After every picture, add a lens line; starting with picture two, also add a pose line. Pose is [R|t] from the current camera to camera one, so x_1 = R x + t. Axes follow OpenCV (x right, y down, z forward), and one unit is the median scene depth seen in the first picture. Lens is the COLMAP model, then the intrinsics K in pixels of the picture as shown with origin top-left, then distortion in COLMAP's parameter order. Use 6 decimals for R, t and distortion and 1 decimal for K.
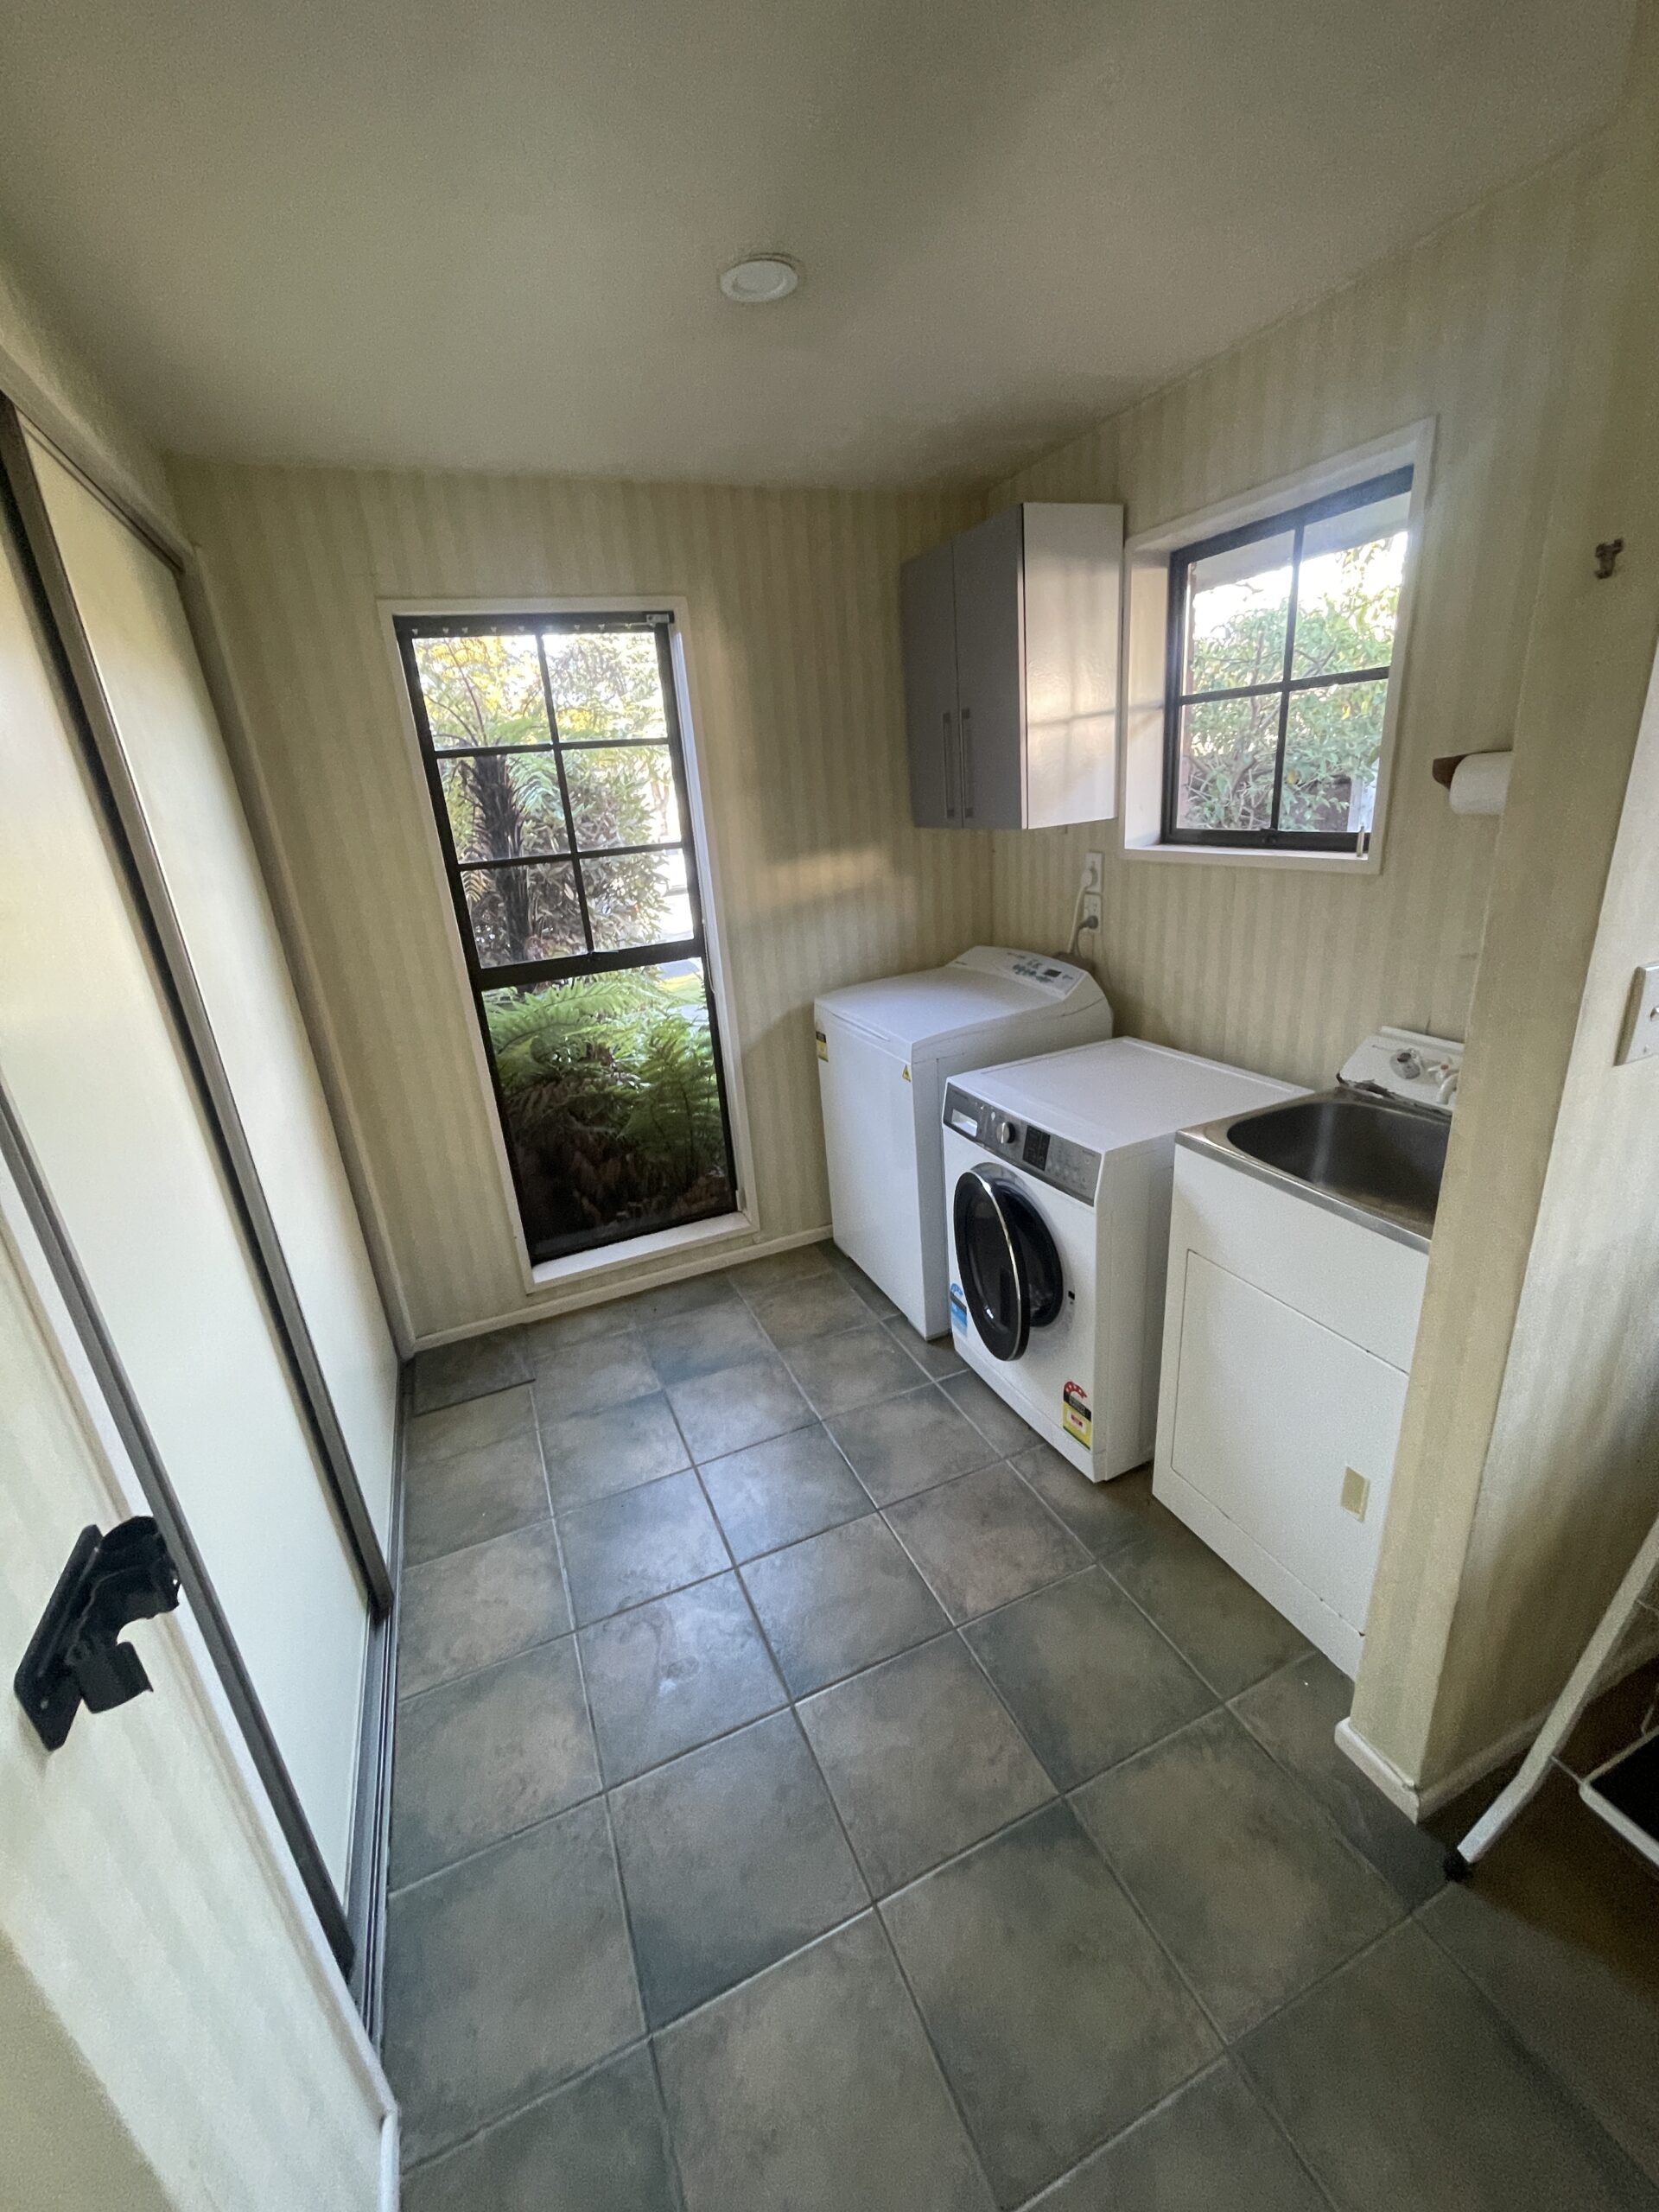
lens RADIAL K [[889.0, 0, 830.5], [0, 889.0, 1099.6], [0, 0, 1]] dist [-0.011624, 0.001065]
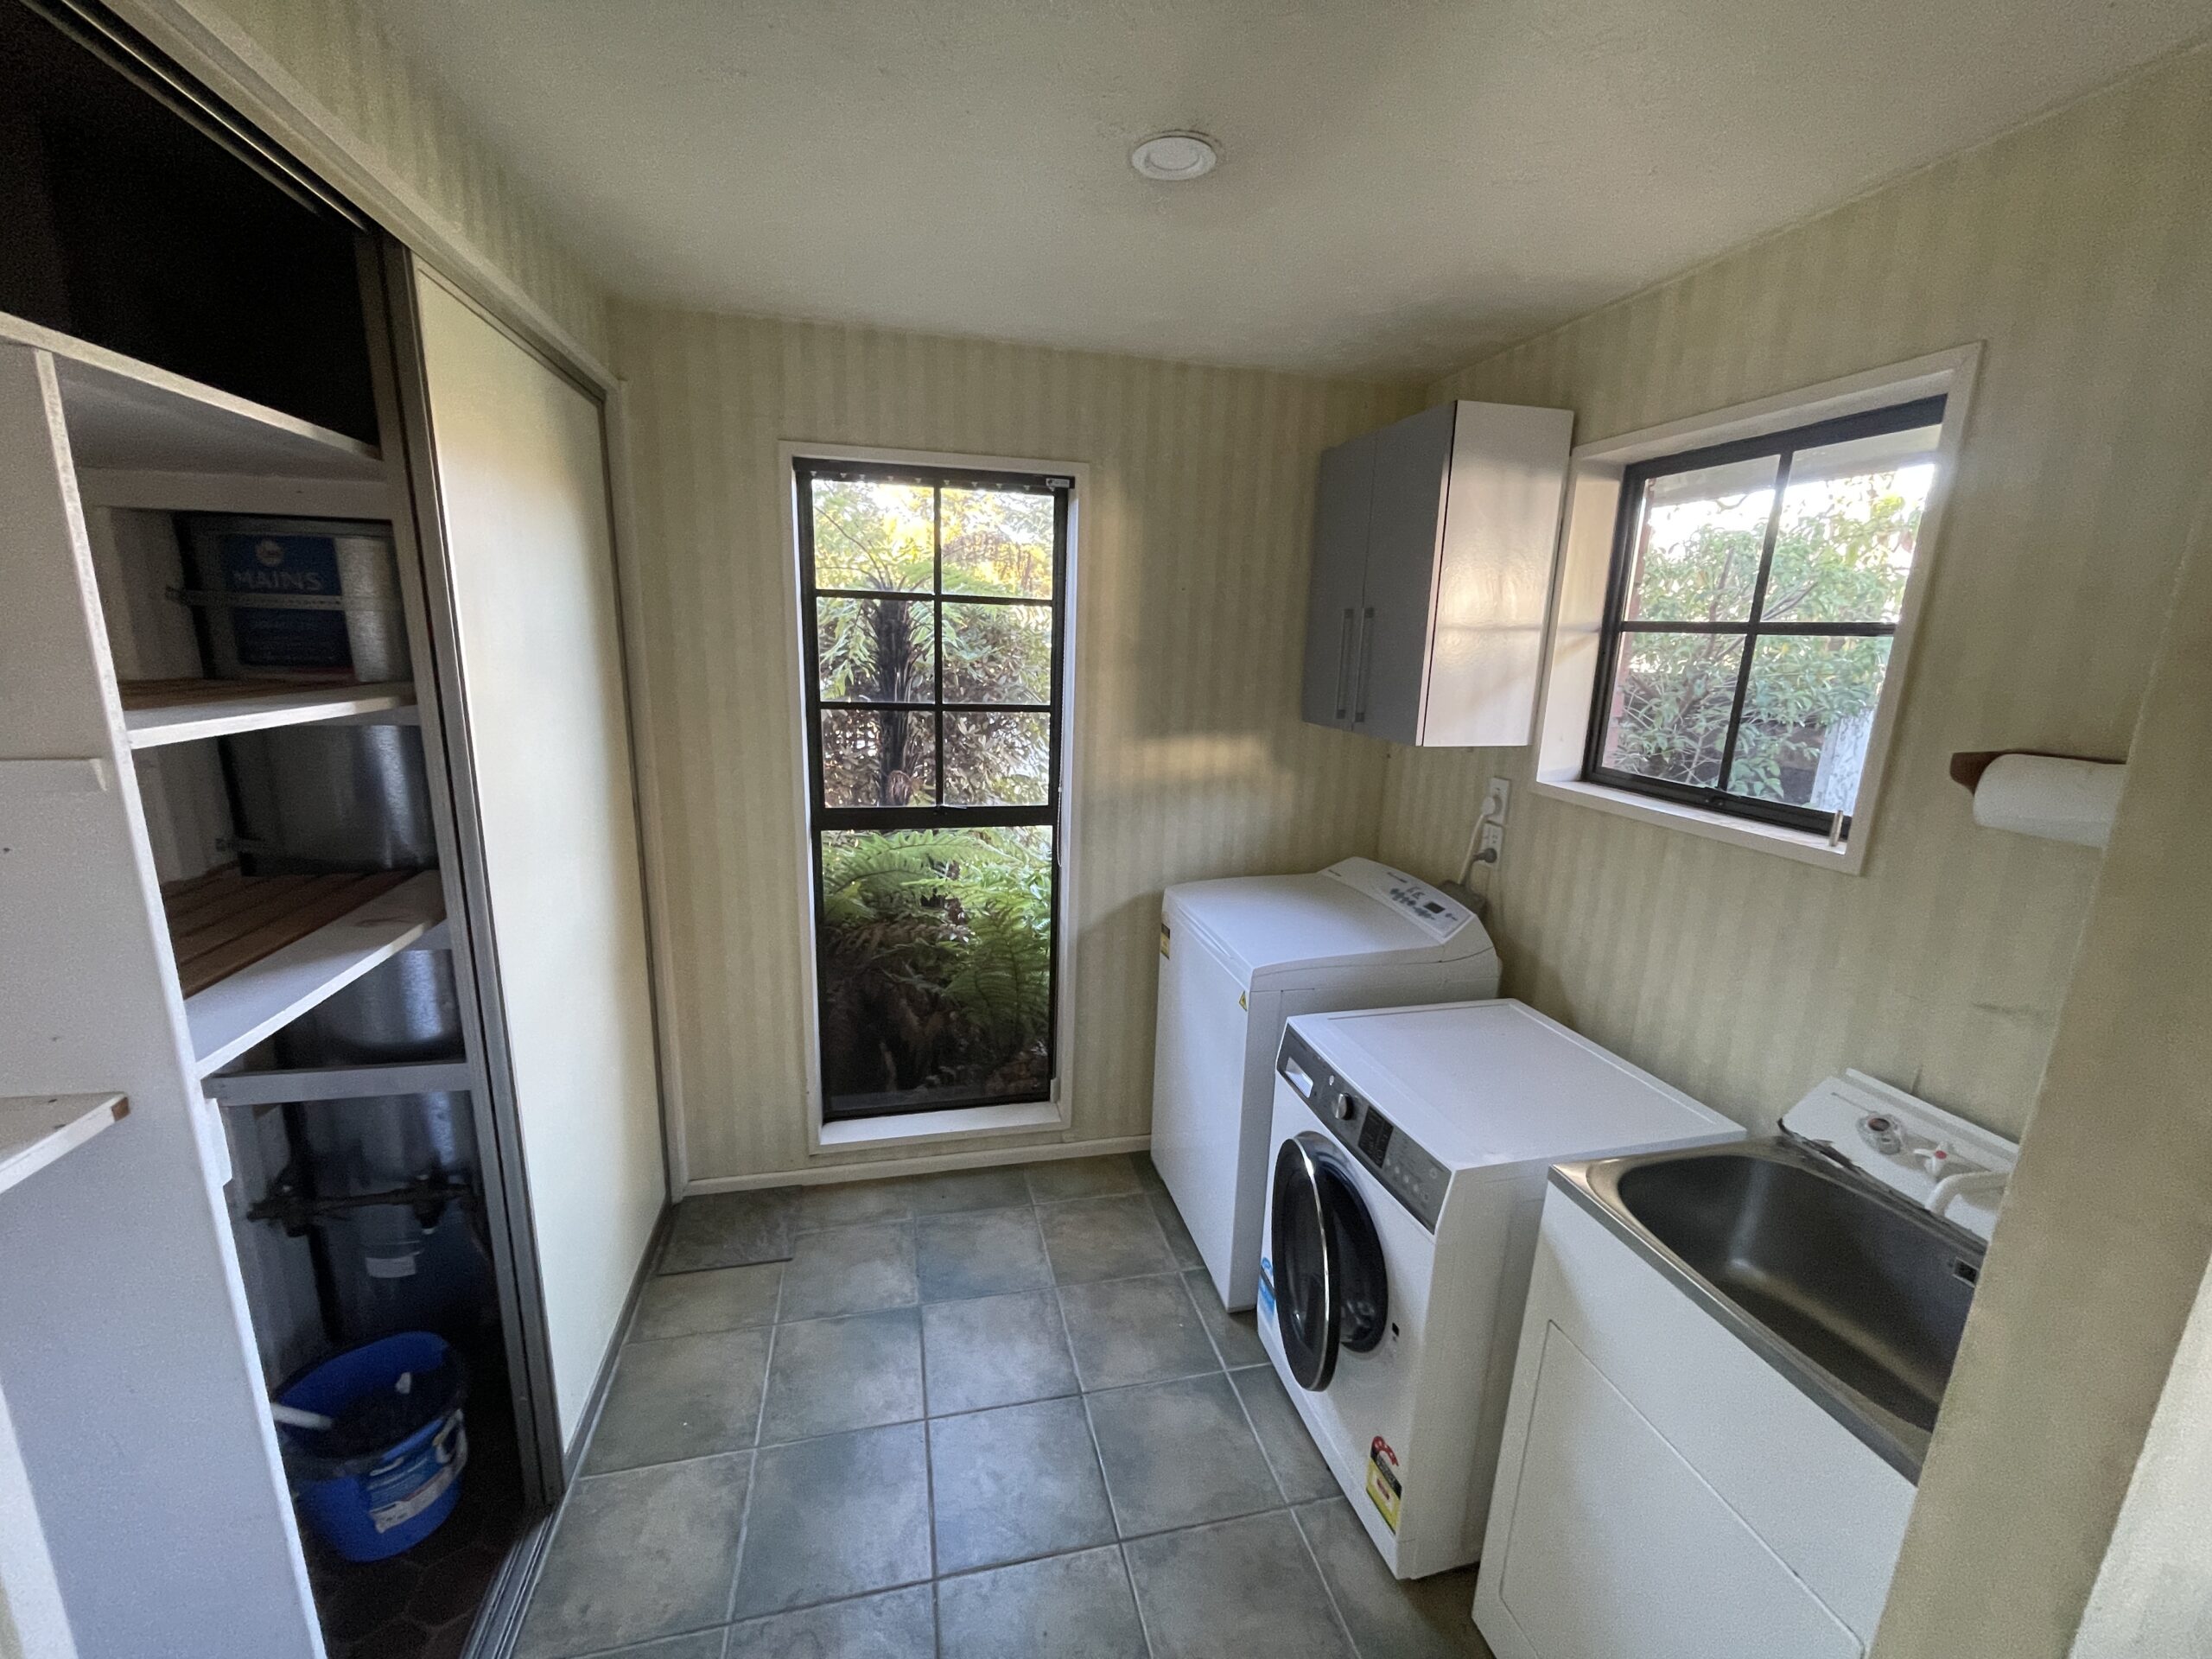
lens RADIAL K [[889.0, 0, 1098.7], [0, 889.0, 835.0], [0, 0, 1]] dist [-0.011624, 0.001065]
pose [[0.978237, 0.145068, -0.148353, 0.052767], [-0.160840, 0.981854, -0.100465, -0.080023], [0.131087, 0.122139, 0.983818, 0.104536]]
